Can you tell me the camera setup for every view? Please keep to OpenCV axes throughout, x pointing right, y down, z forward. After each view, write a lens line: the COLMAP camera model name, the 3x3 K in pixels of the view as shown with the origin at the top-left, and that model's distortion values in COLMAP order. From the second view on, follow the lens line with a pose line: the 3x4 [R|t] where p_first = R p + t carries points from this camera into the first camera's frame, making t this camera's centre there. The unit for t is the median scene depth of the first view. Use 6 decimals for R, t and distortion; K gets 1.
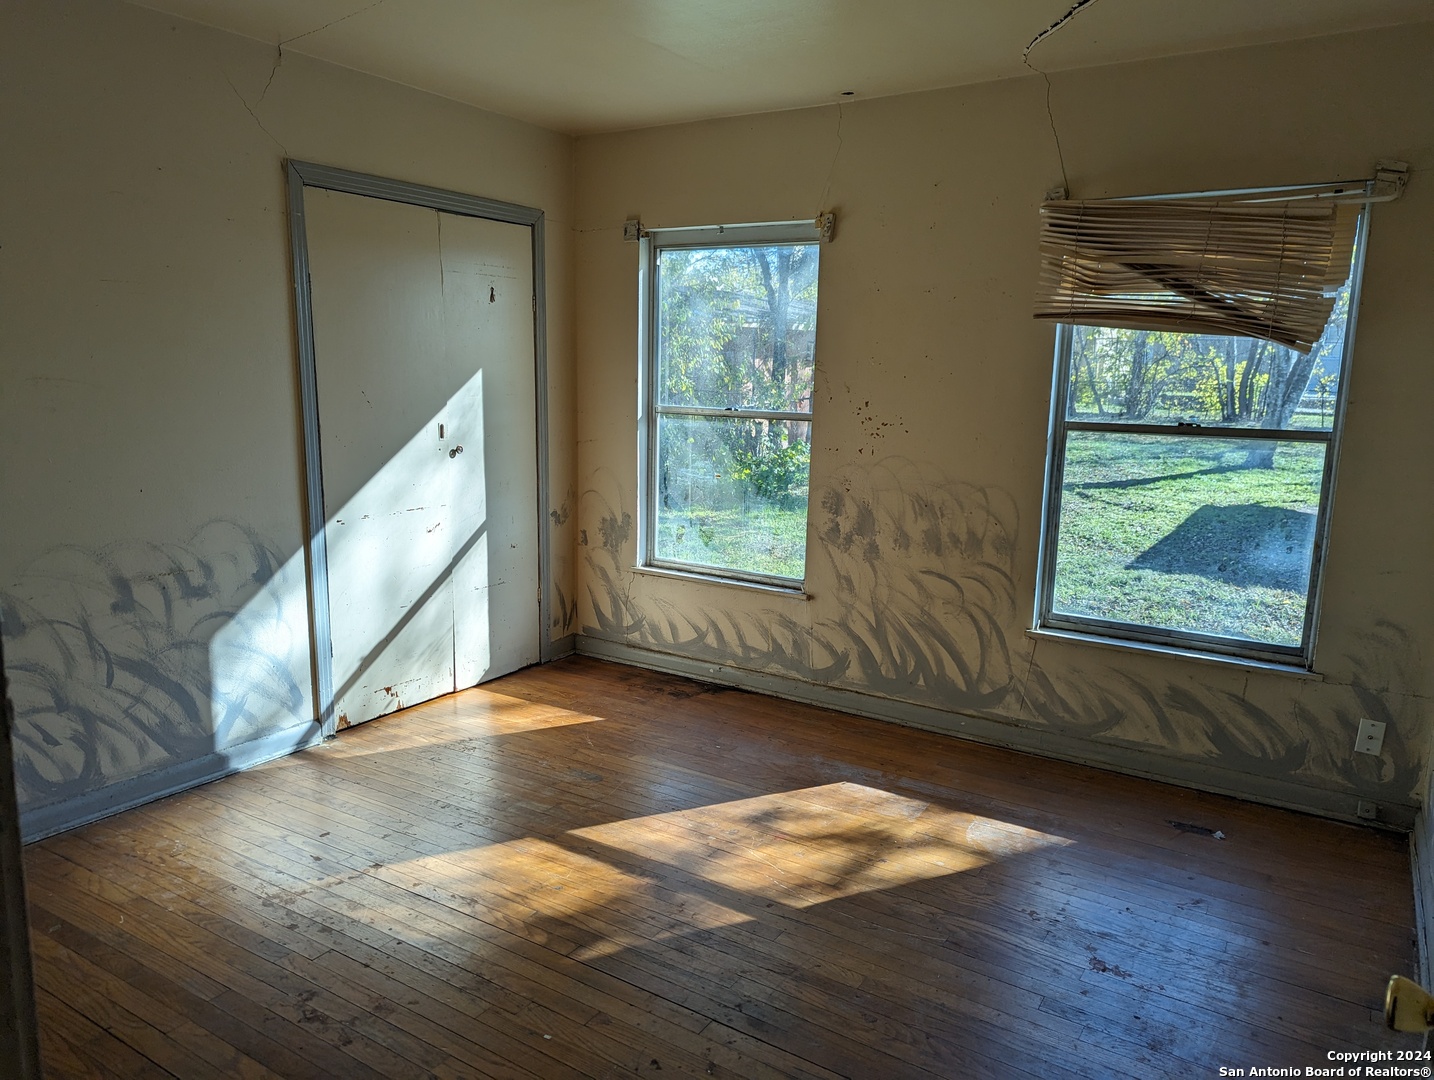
lens RADIAL K [[1008.3, 0, 715.4], [0, 1008.3, 537.7], [0, 0, 1]] dist [0.064529, -0.056983]
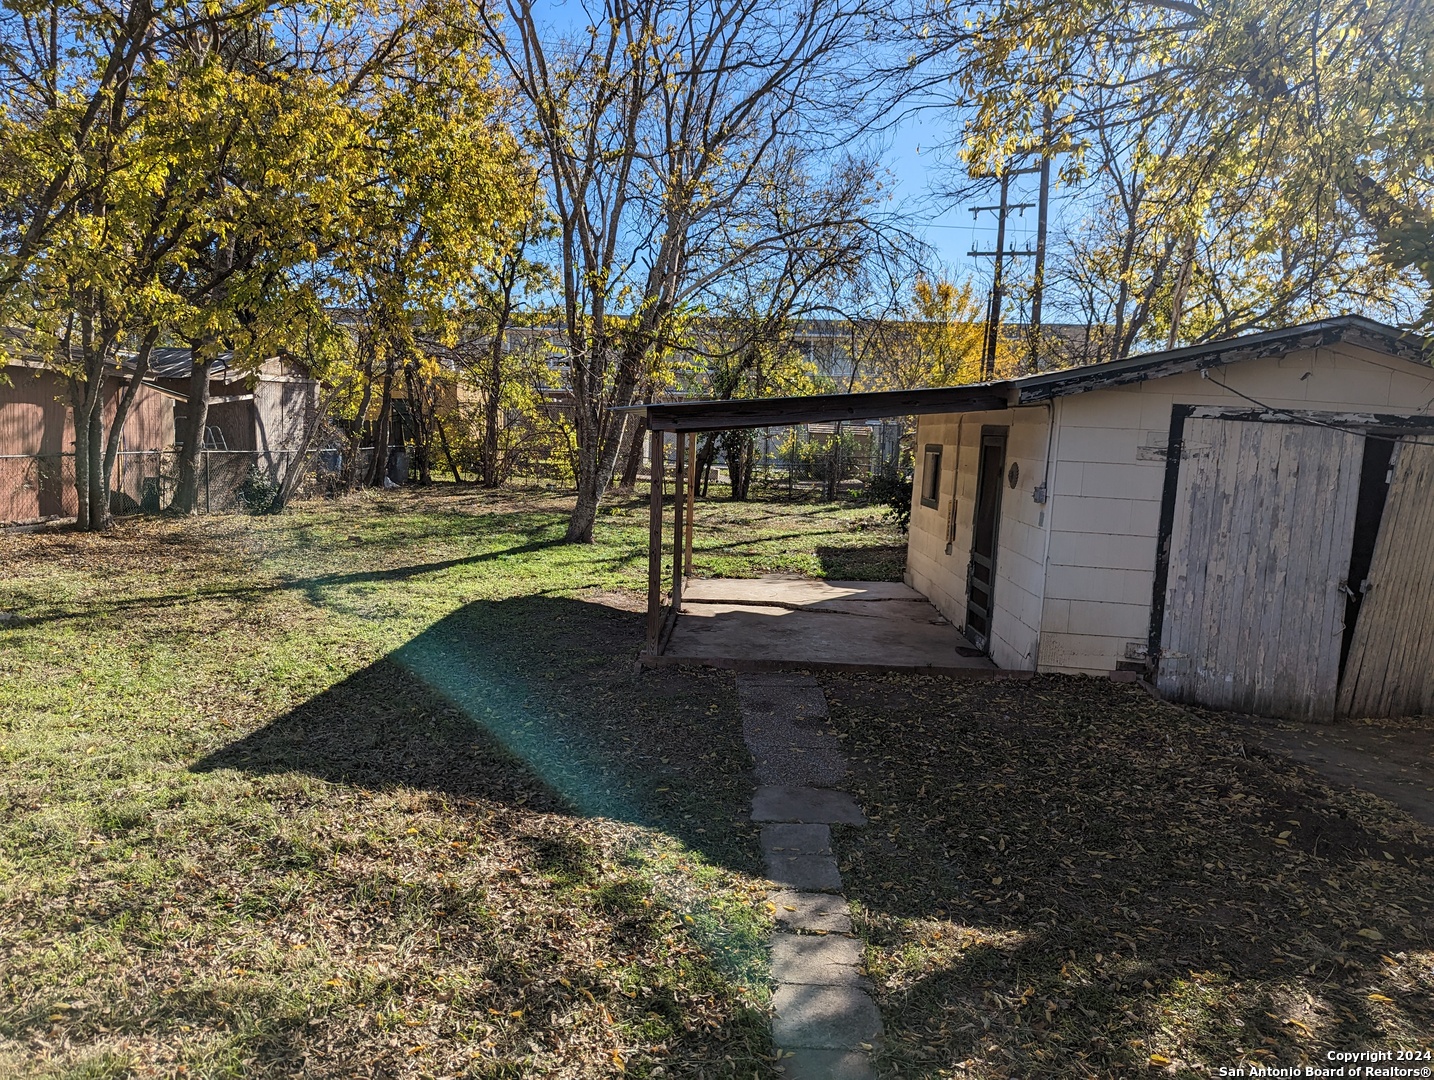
lens RADIAL K [[1008.3, 0, 717.4], [0, 1008.3, 539.7], [0, 0, 1]] dist [0.064529, -0.056983]
pose [[0.852094, -0.039829, 0.521871, 0.173500], [0.074035, 0.996247, -0.044850, -0.021734], [-0.518126, 0.076853, 0.851844, 0.190188]]
